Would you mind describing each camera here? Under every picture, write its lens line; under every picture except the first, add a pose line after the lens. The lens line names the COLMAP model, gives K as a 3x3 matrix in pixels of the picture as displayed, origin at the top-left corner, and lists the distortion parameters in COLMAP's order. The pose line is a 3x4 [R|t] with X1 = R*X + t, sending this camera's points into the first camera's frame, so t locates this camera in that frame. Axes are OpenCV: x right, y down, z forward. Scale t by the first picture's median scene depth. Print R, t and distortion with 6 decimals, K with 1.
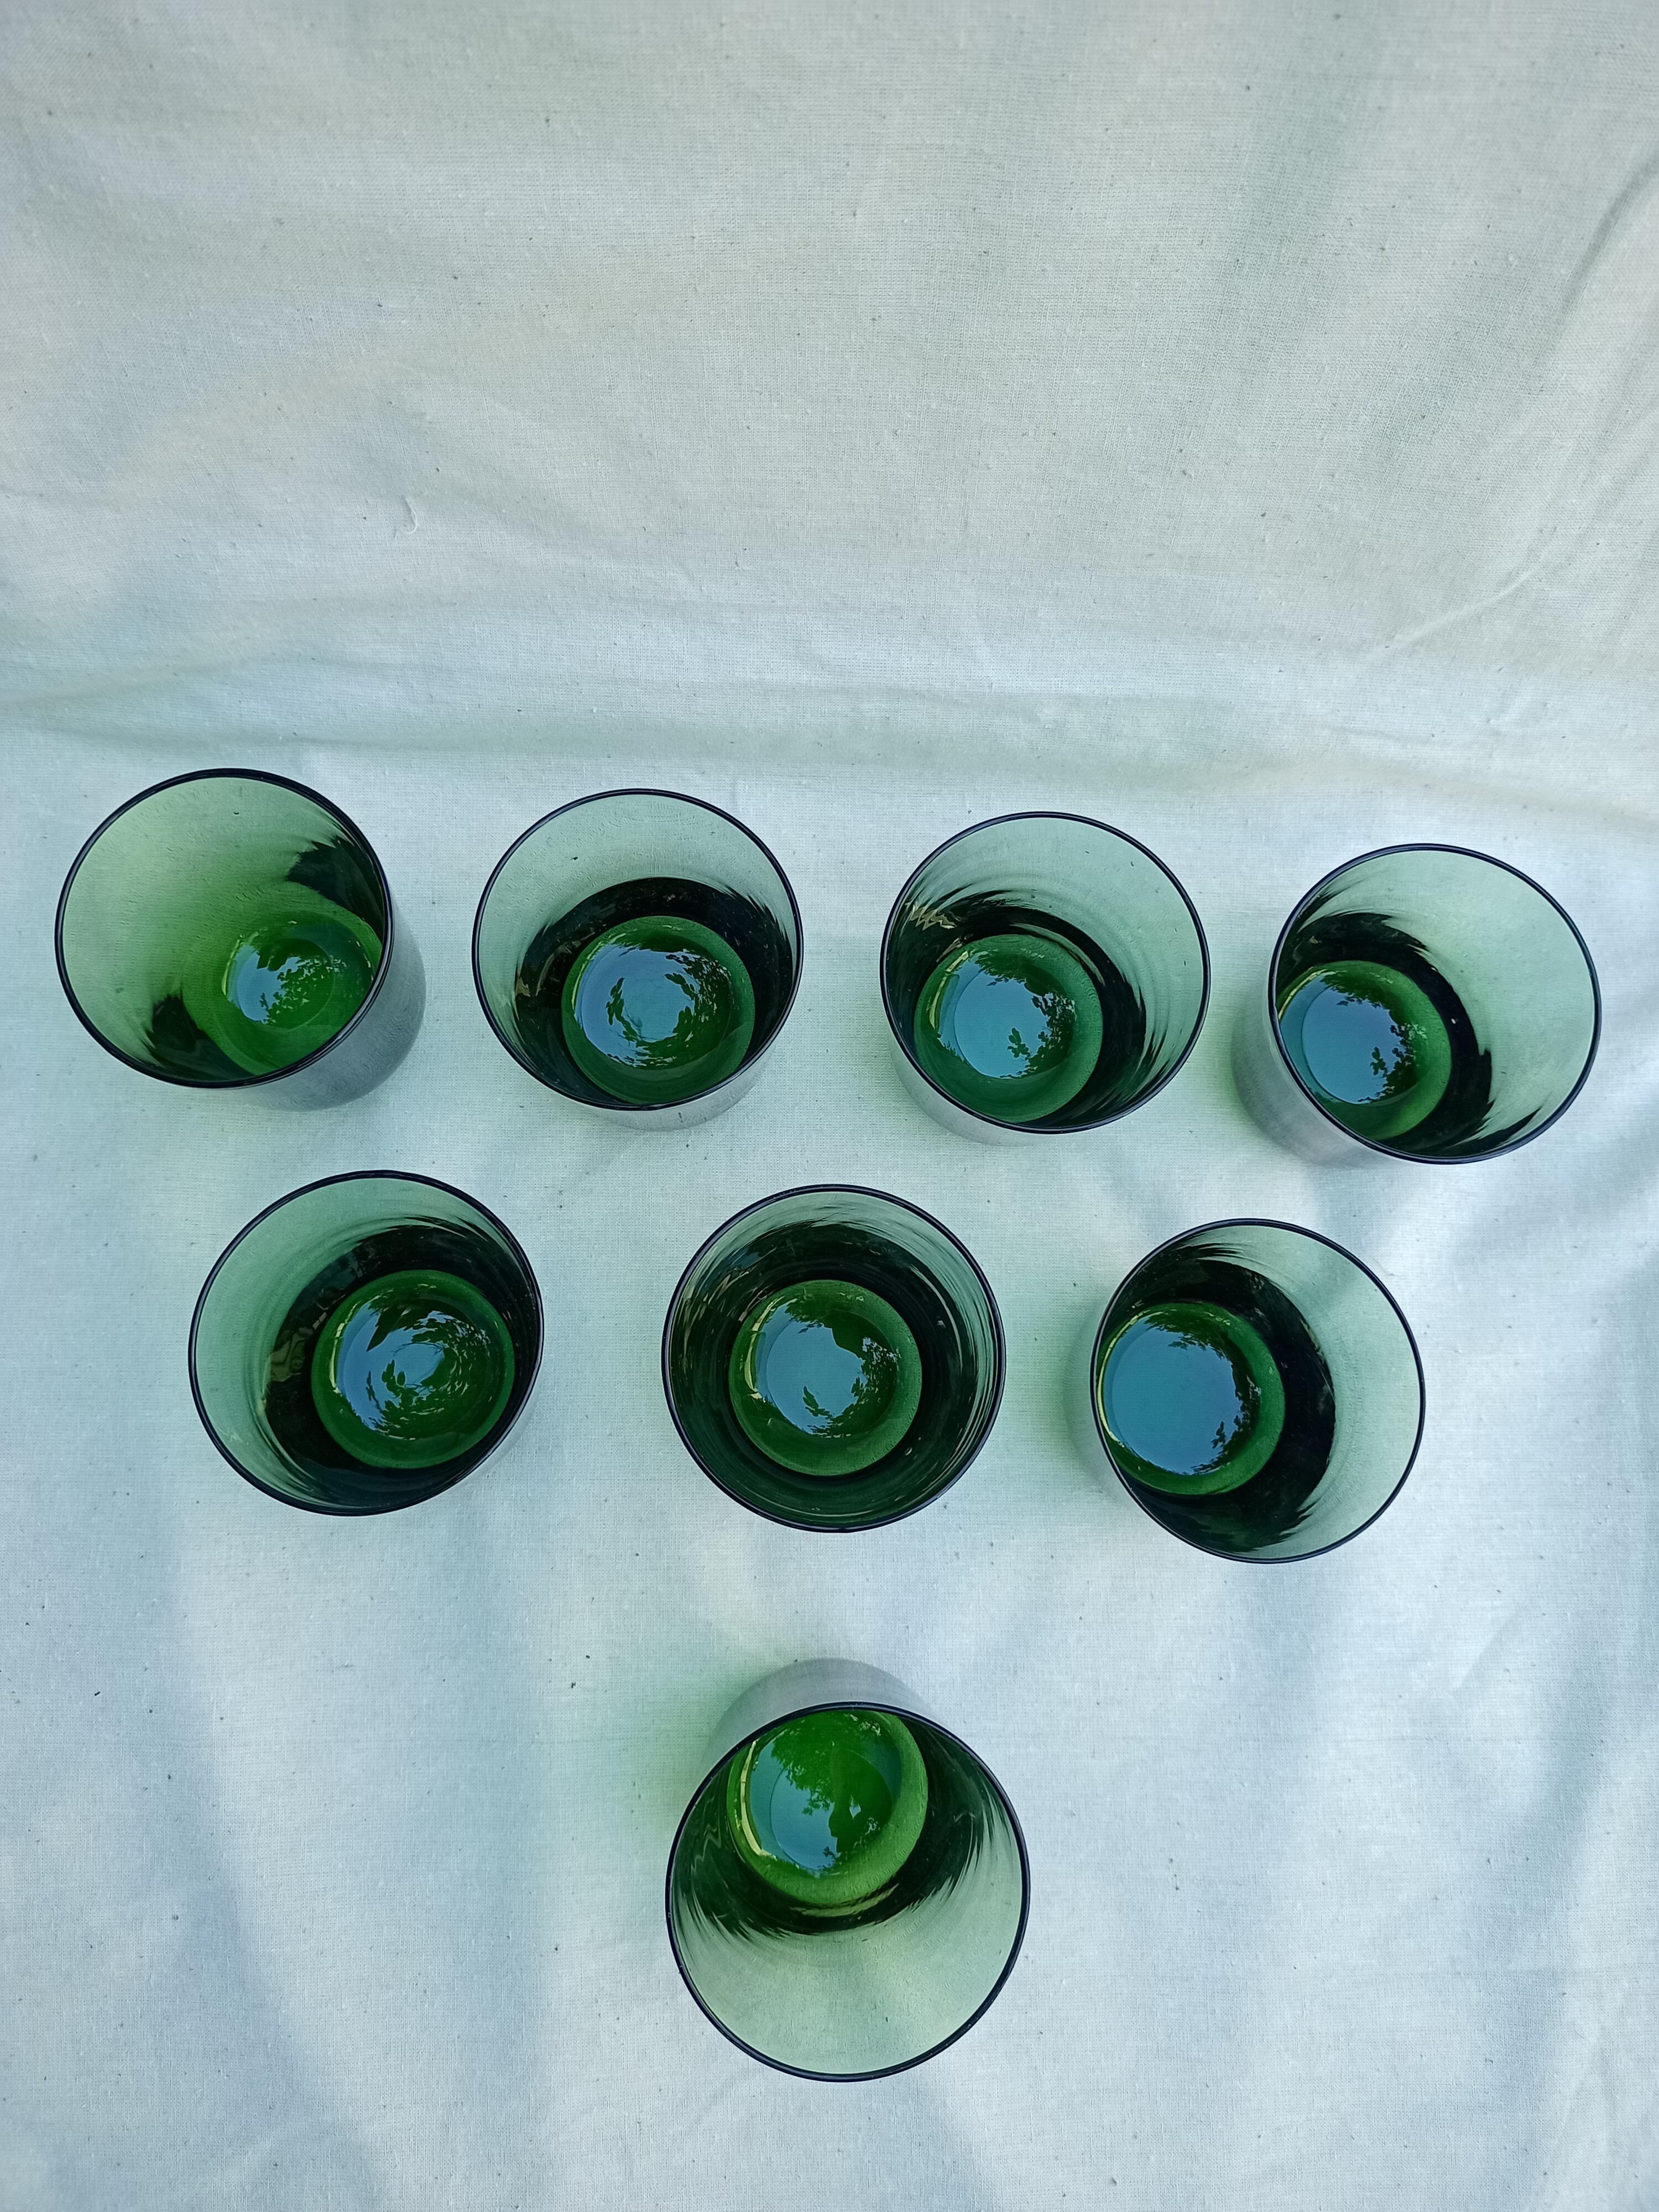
lens RADIAL K [[1744.6, 0, 829.5], [0, 1744.6, 1106.0], [0, 0, 1]] dist [-0.018981, 0.010538]
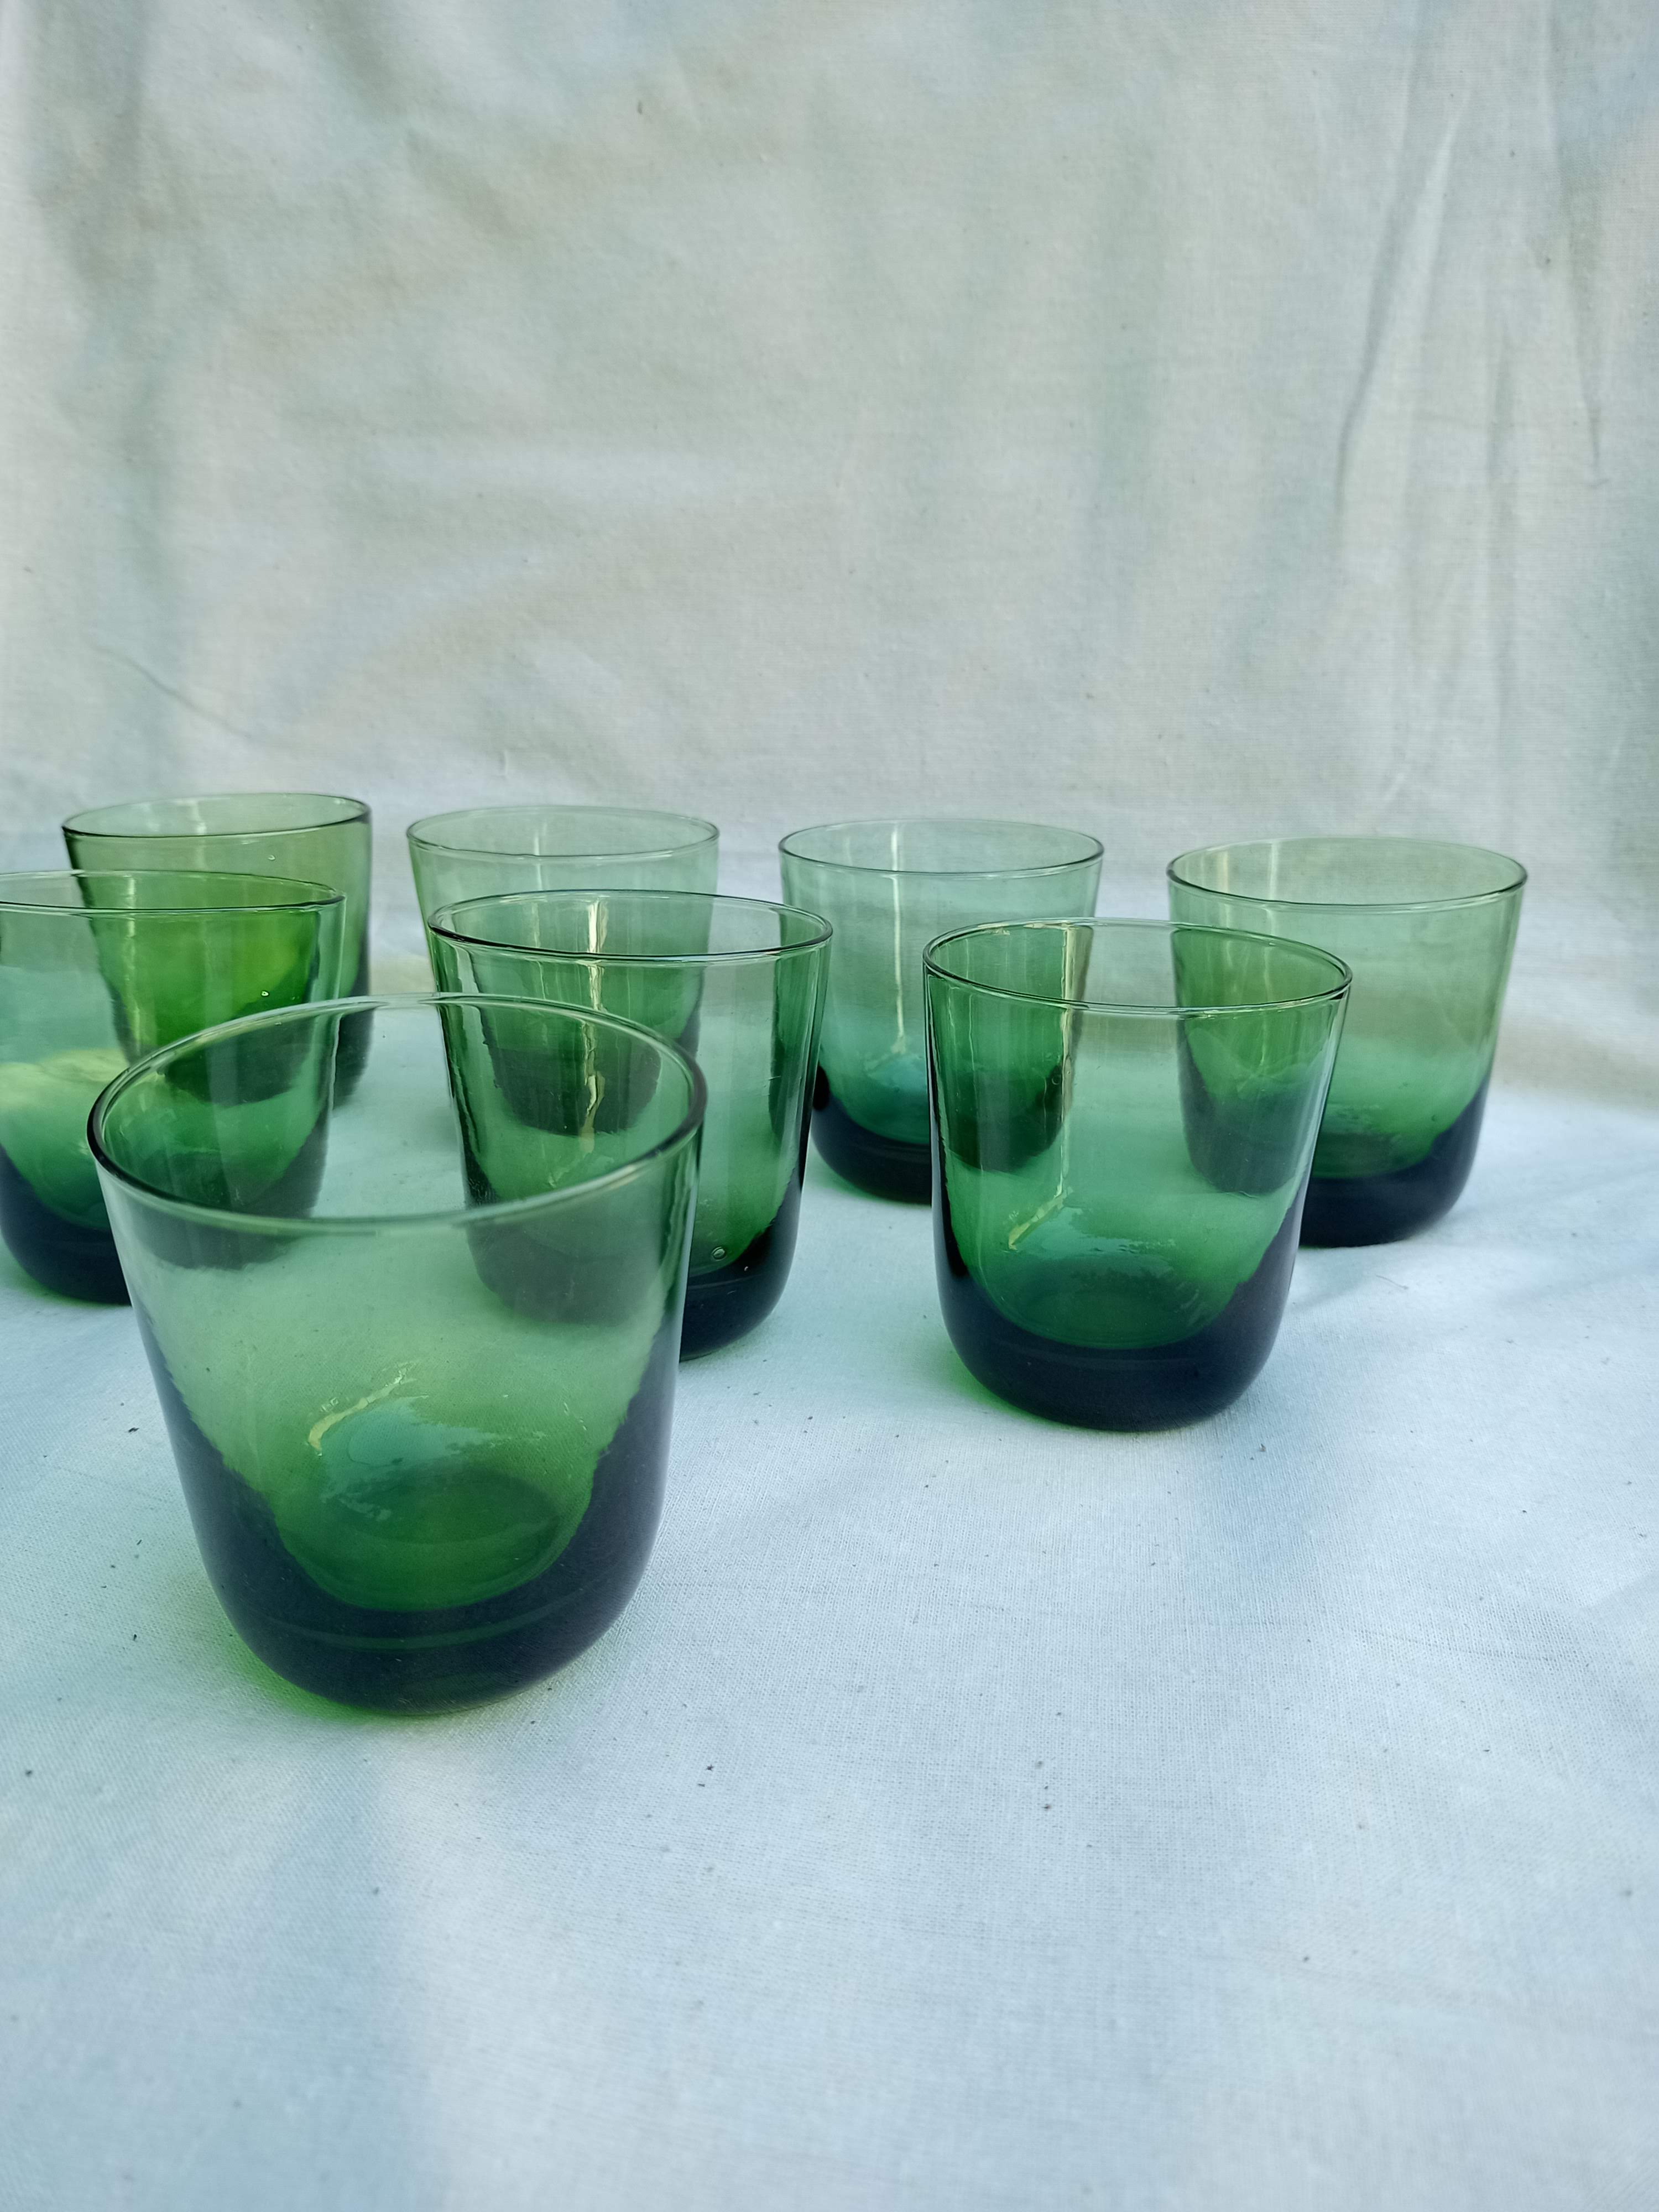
lens RADIAL K [[1717.3, 0, 829.5], [0, 1717.3, 1034.1], [0, 0, 1]] dist [0.003181, -0.007371]
pose [[0.983393, 0.023631, -0.179942, 0.251352], [-0.172095, 0.436246, -0.883217, 0.896022], [0.057628, 0.899517, 0.433069, 0.676704]]
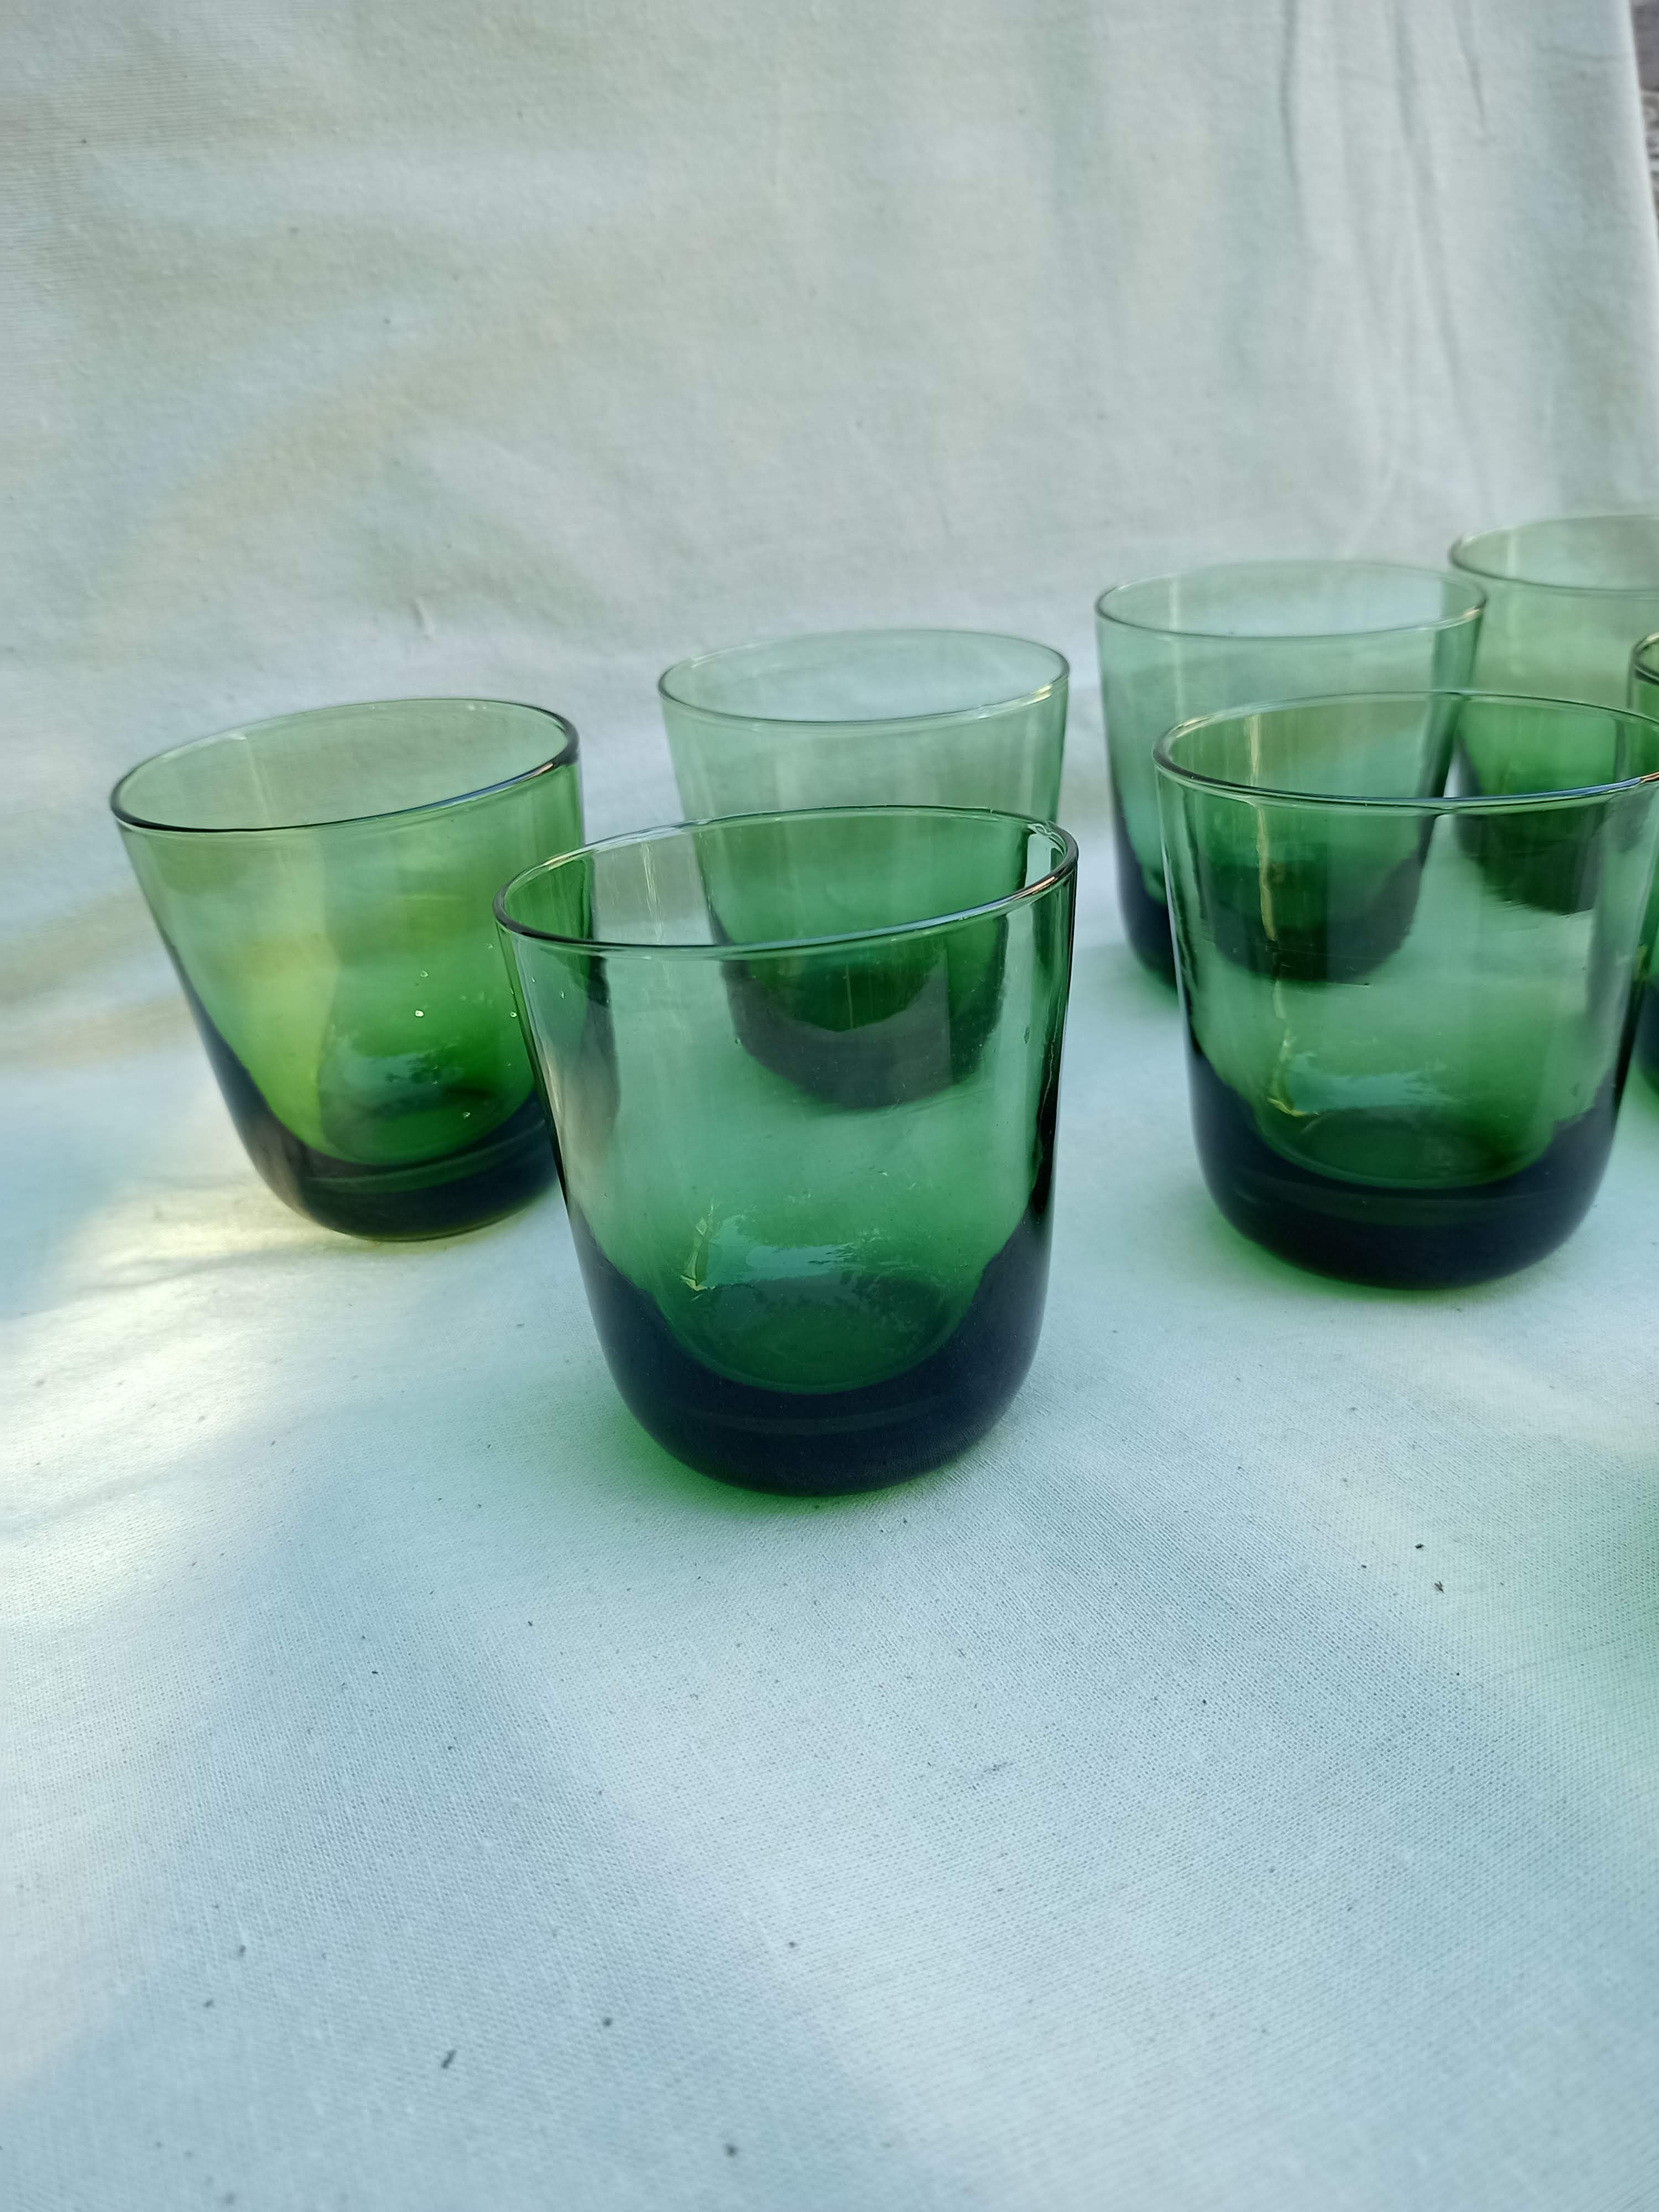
lens RADIAL K [[1736.9, 0, 824.6], [0, 1736.9, 1049.7], [0, 0, 1]] dist [-0.061827, 0.065300]
pose [[0.894607, -0.270416, 0.355744, -0.465940], [0.446467, 0.507795, -0.736757, 0.587723], [0.018586, 0.817936, 0.575009, 0.701840]]
